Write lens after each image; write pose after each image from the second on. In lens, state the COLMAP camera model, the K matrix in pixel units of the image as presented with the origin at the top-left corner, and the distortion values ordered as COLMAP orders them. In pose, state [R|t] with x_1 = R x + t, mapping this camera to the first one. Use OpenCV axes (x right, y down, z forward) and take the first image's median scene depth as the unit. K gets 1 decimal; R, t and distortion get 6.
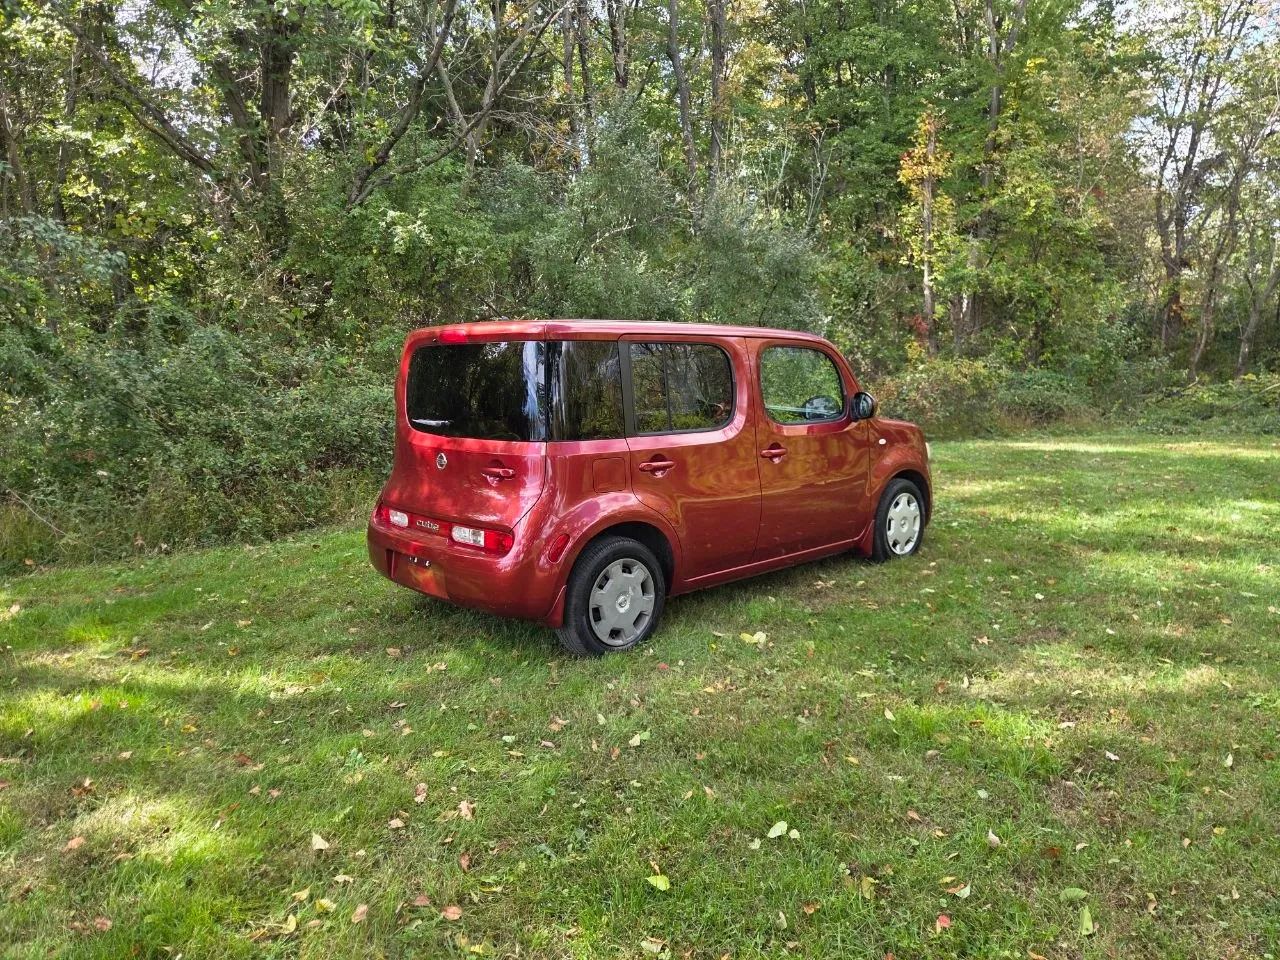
lens RADIAL K [[830.2, 0, 639.1], [0, 830.2, 480.4], [0, 0, 1]] dist [0.022031, -0.002537]
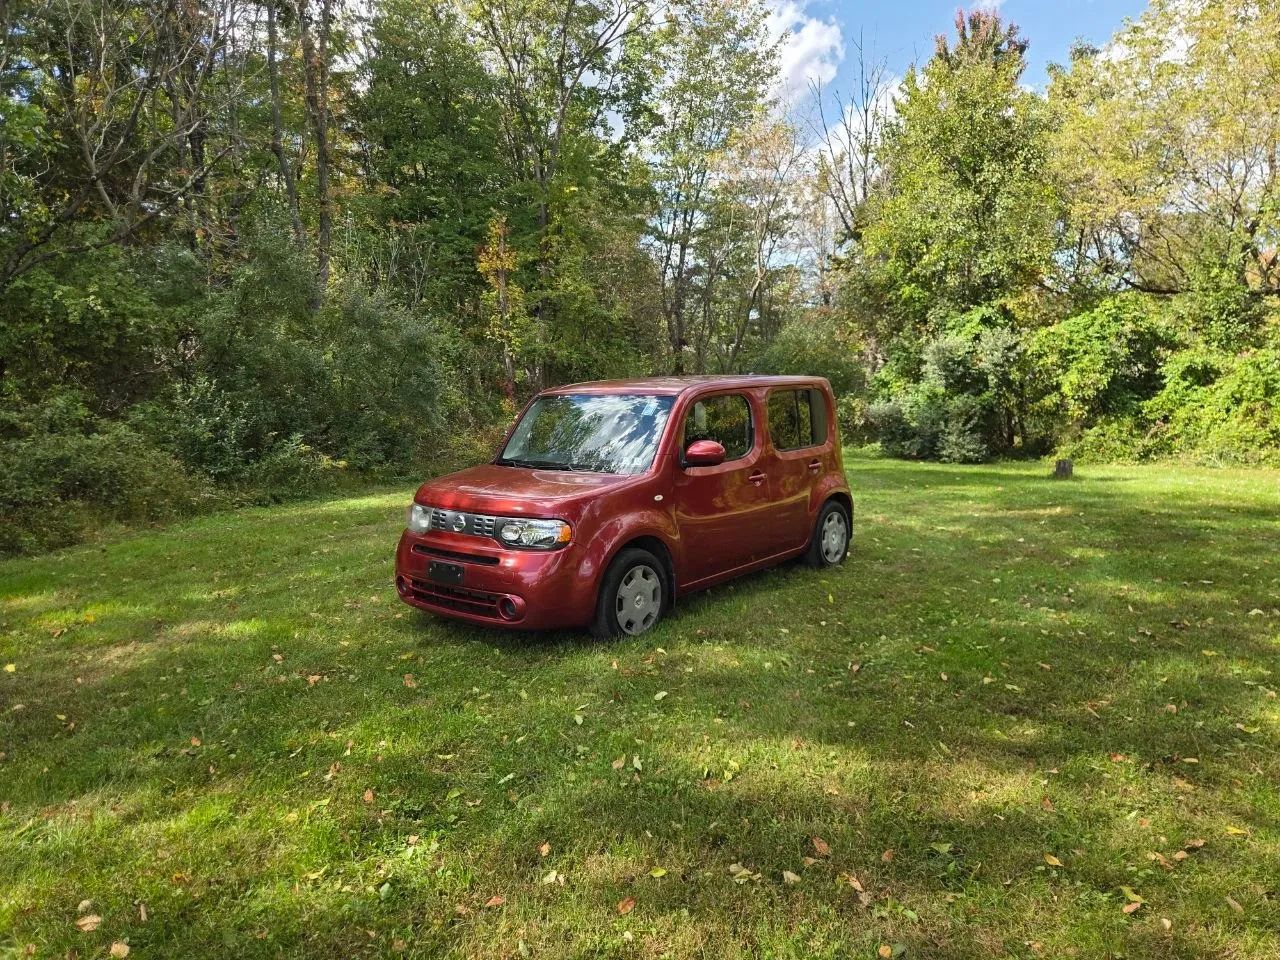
lens RADIAL K [[870.9, 0, 641.7], [0, 870.9, 452.5], [0, 0, 1]] dist [0.015775, -0.000355]
pose [[0.878631, -0.035054, 0.476214, -0.097642], [0.086996, 0.992362, -0.087464, 0.039317], [-0.469510, 0.118277, 0.874969, -0.202953]]
